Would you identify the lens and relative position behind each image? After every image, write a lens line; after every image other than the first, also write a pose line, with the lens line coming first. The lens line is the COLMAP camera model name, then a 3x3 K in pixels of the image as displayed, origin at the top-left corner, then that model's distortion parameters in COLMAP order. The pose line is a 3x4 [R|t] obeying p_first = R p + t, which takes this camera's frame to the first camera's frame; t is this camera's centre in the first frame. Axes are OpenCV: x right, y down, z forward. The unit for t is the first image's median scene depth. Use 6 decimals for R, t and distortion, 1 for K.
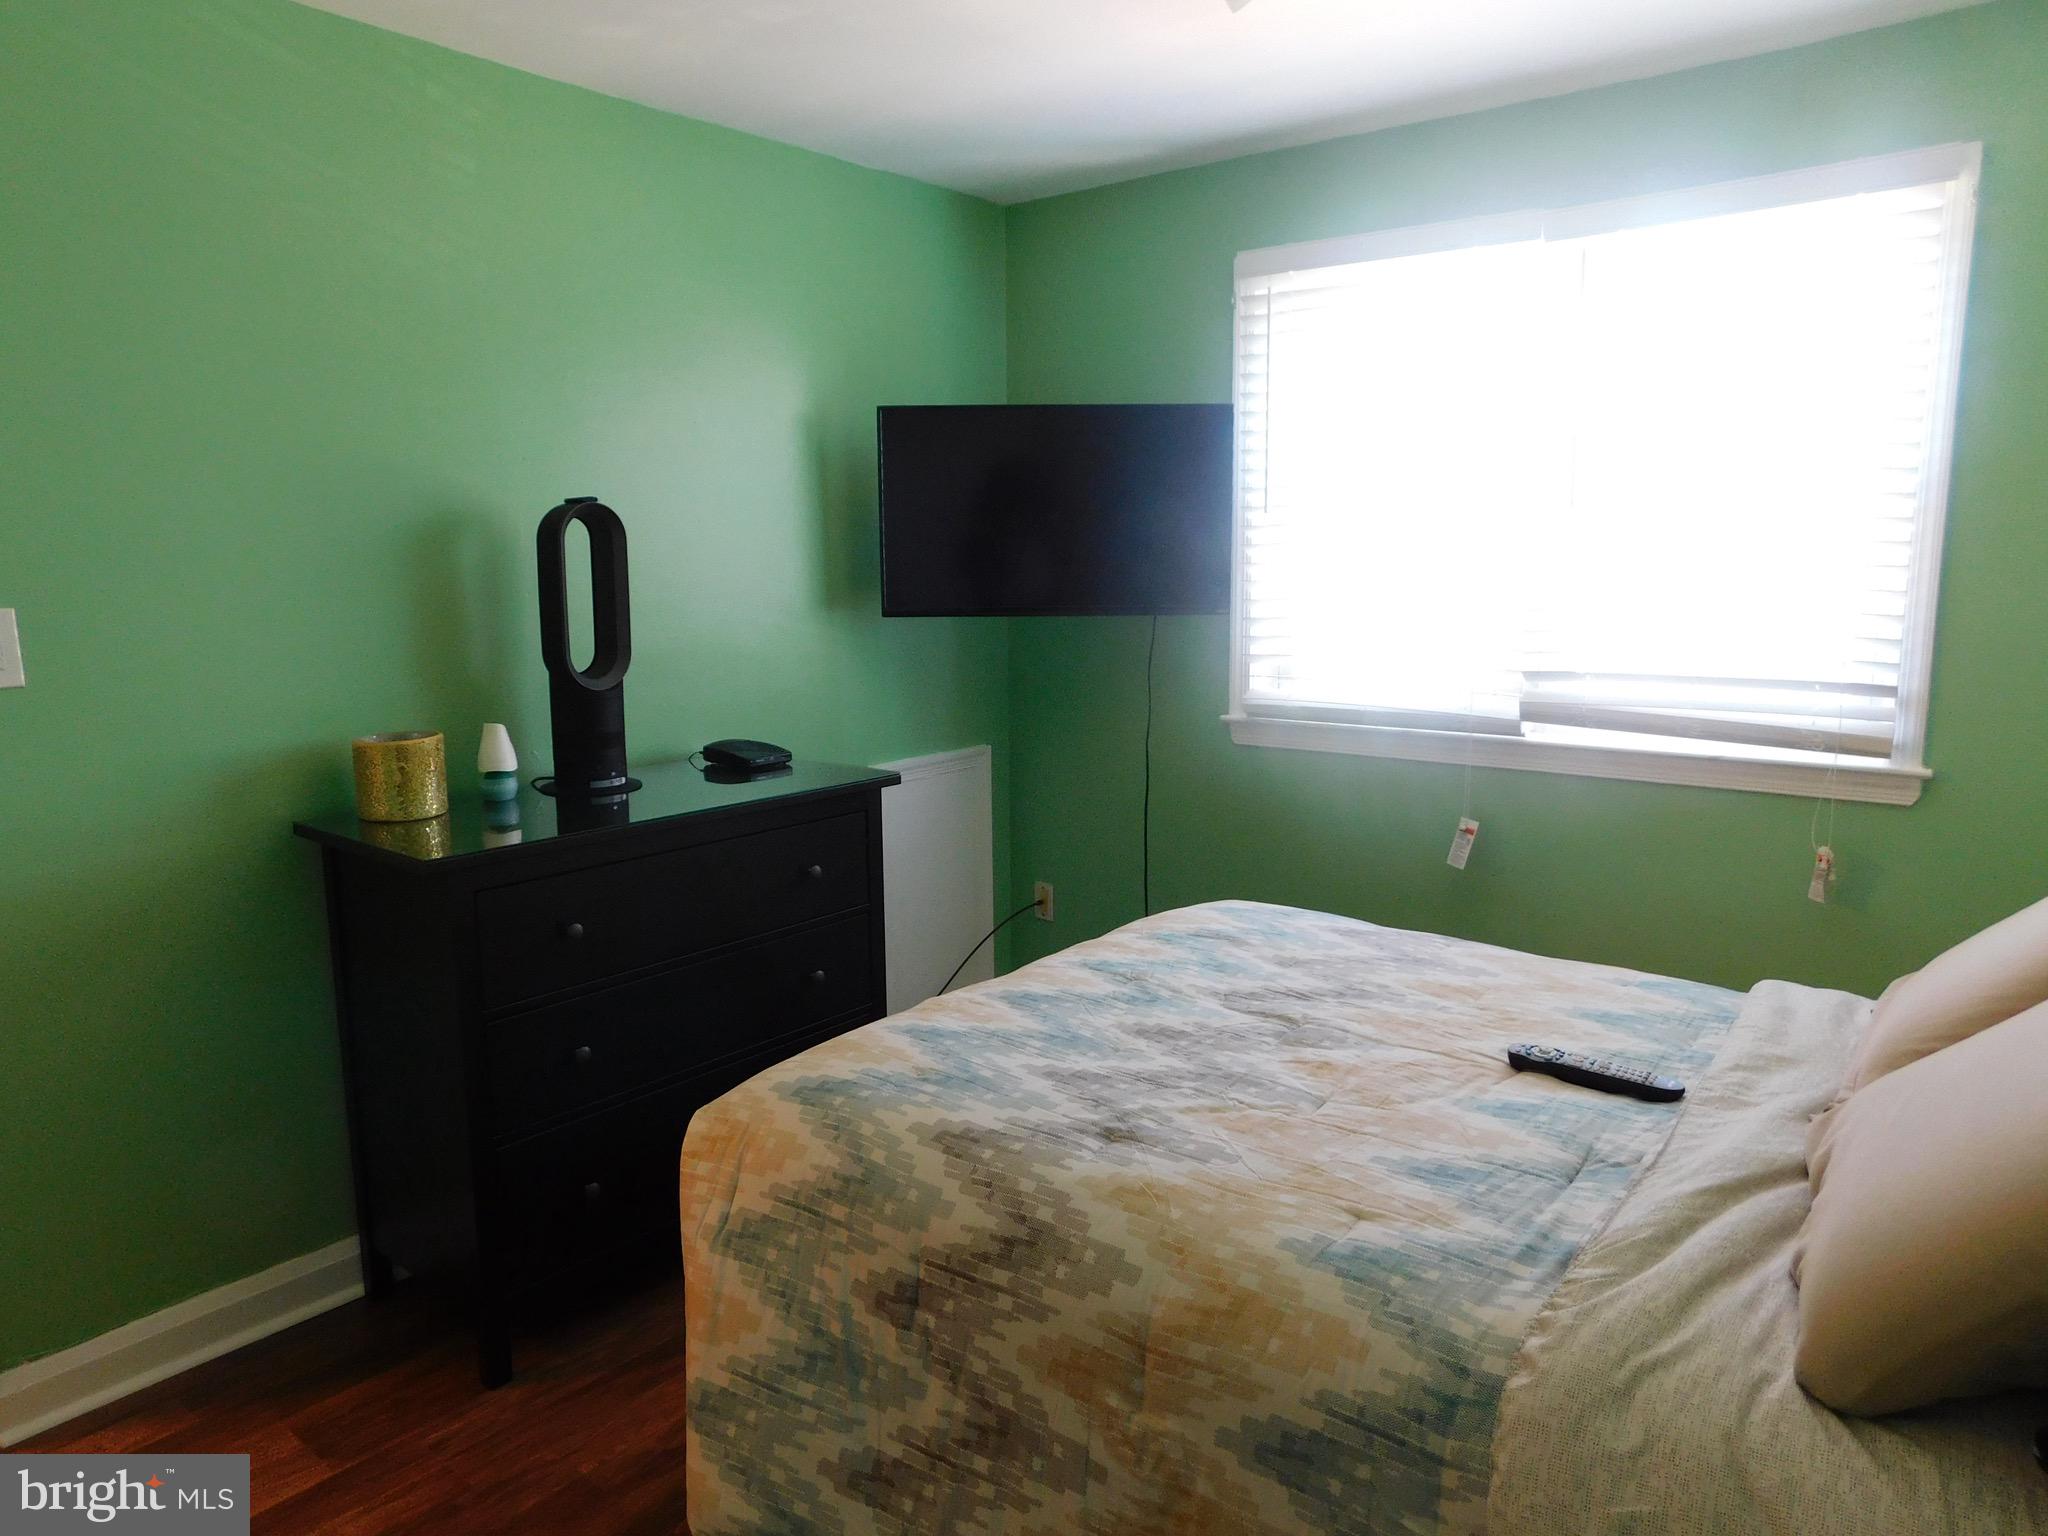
lens RADIAL K [[1349.1, 0, 1013.9], [0, 1349.1, 771.4], [0, 0, 1]] dist [-0.072271, 0.060579]
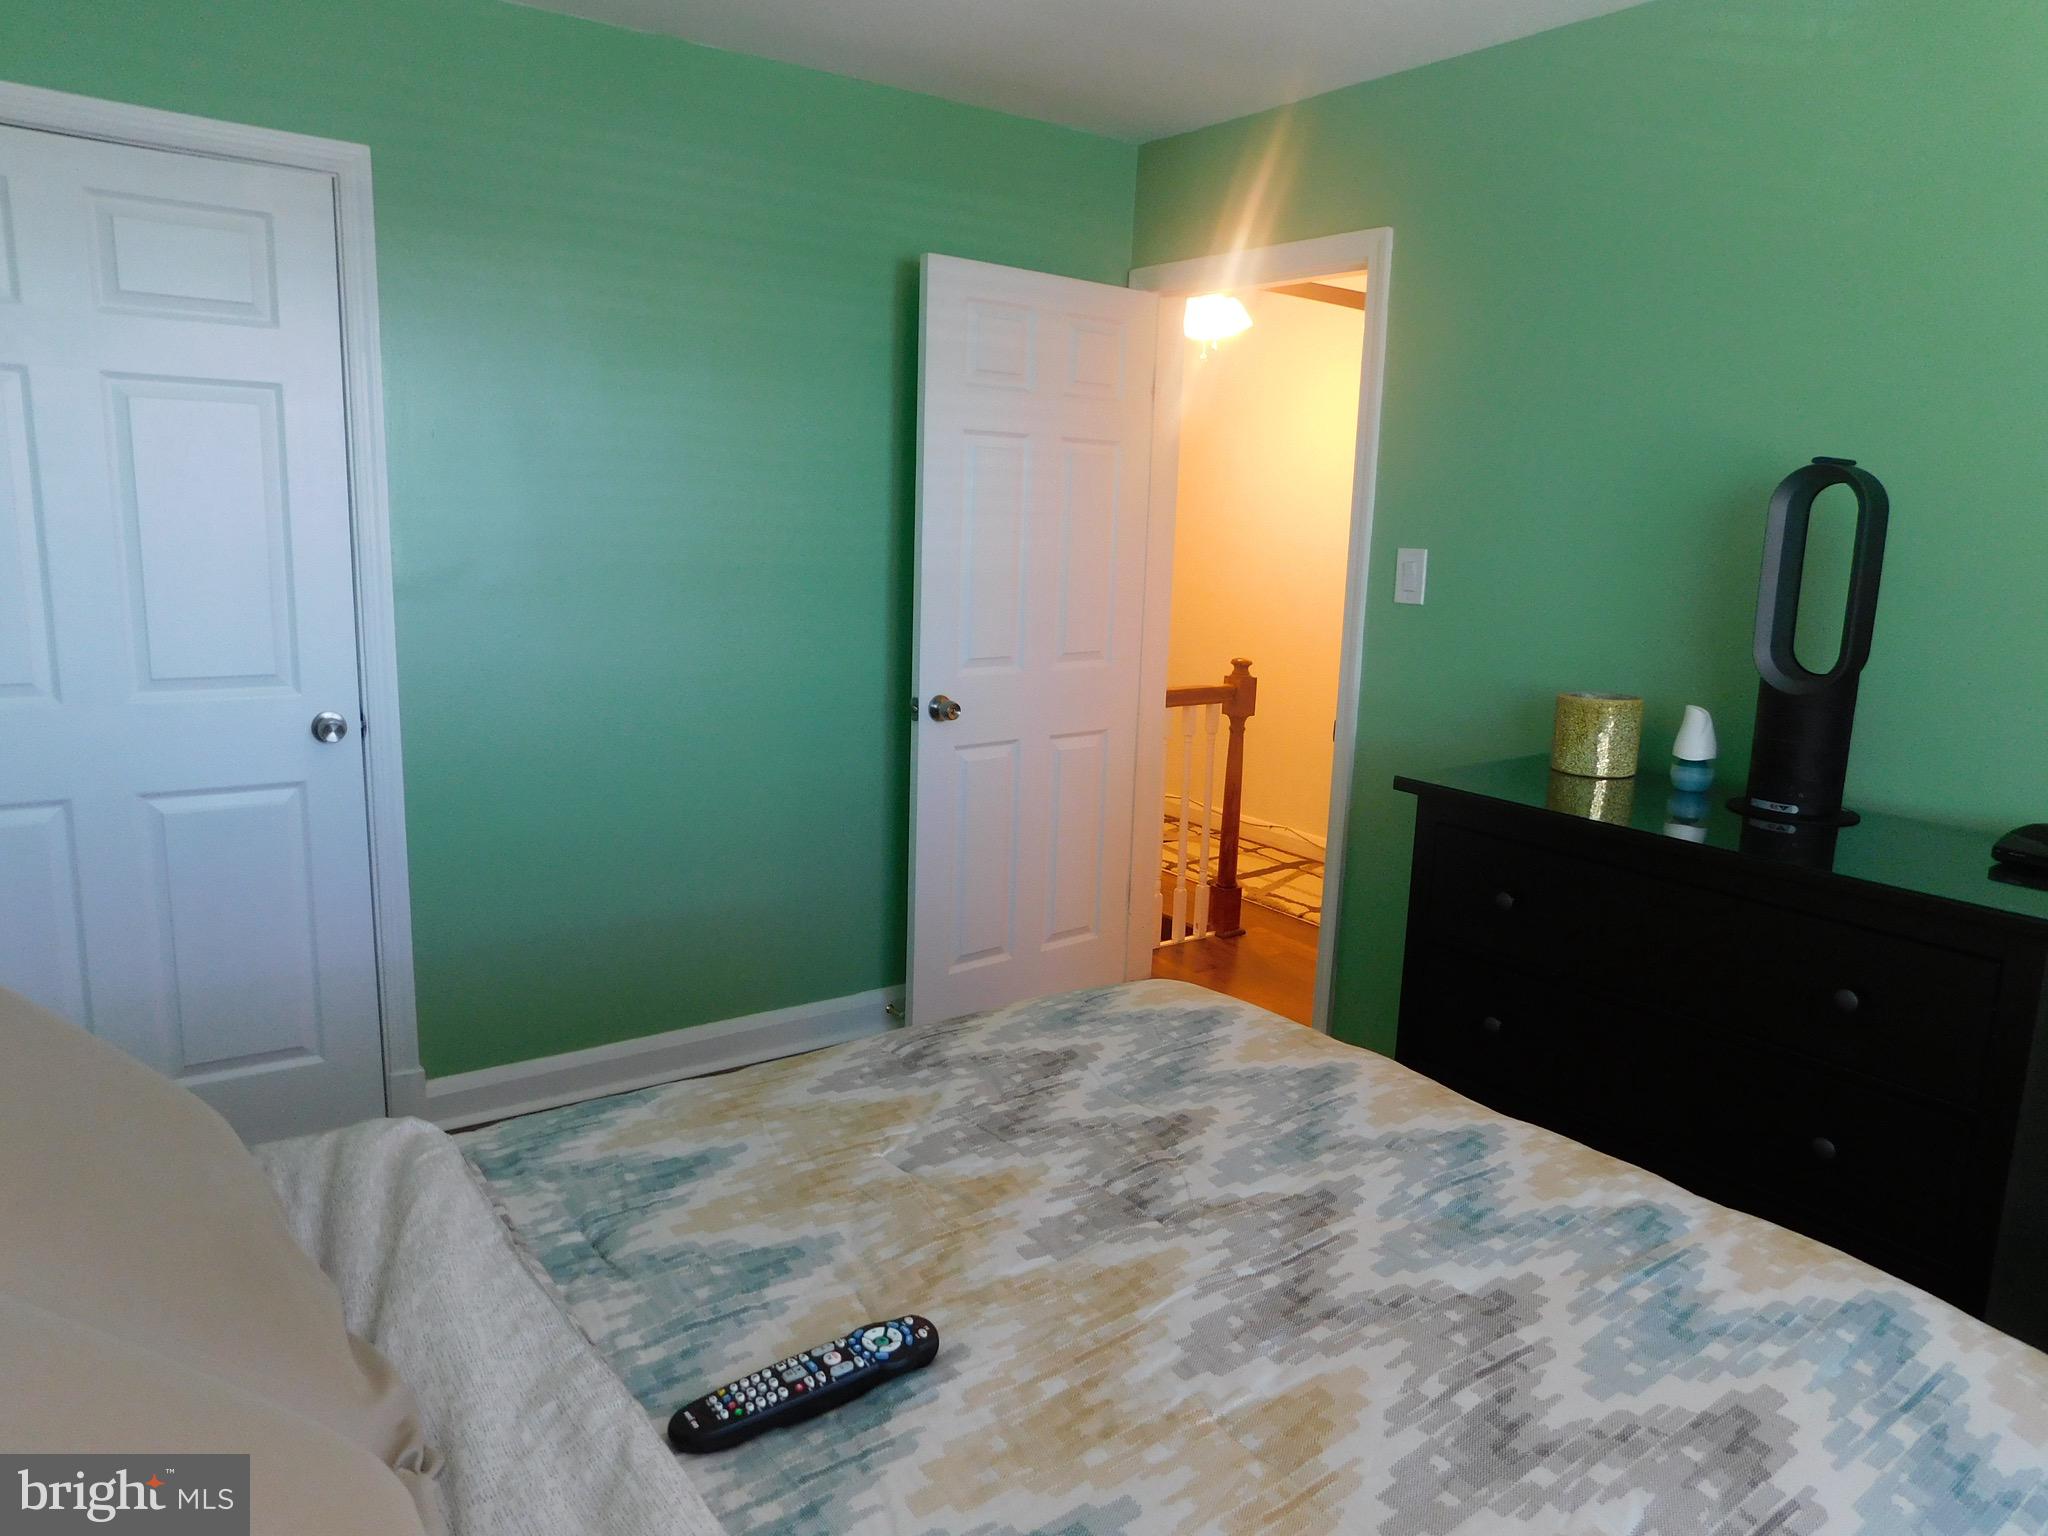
lens RADIAL K [[1349.1, 0, 1014.8], [0, 1349.1, 759.1], [0, 0, 1]] dist [-0.072271, 0.060579]
pose [[-0.266976, 0.172371, -0.948162, 0.707774], [-0.183024, 0.956899, 0.225493, -0.140757], [0.946164, 0.233738, -0.223921, 0.891359]]
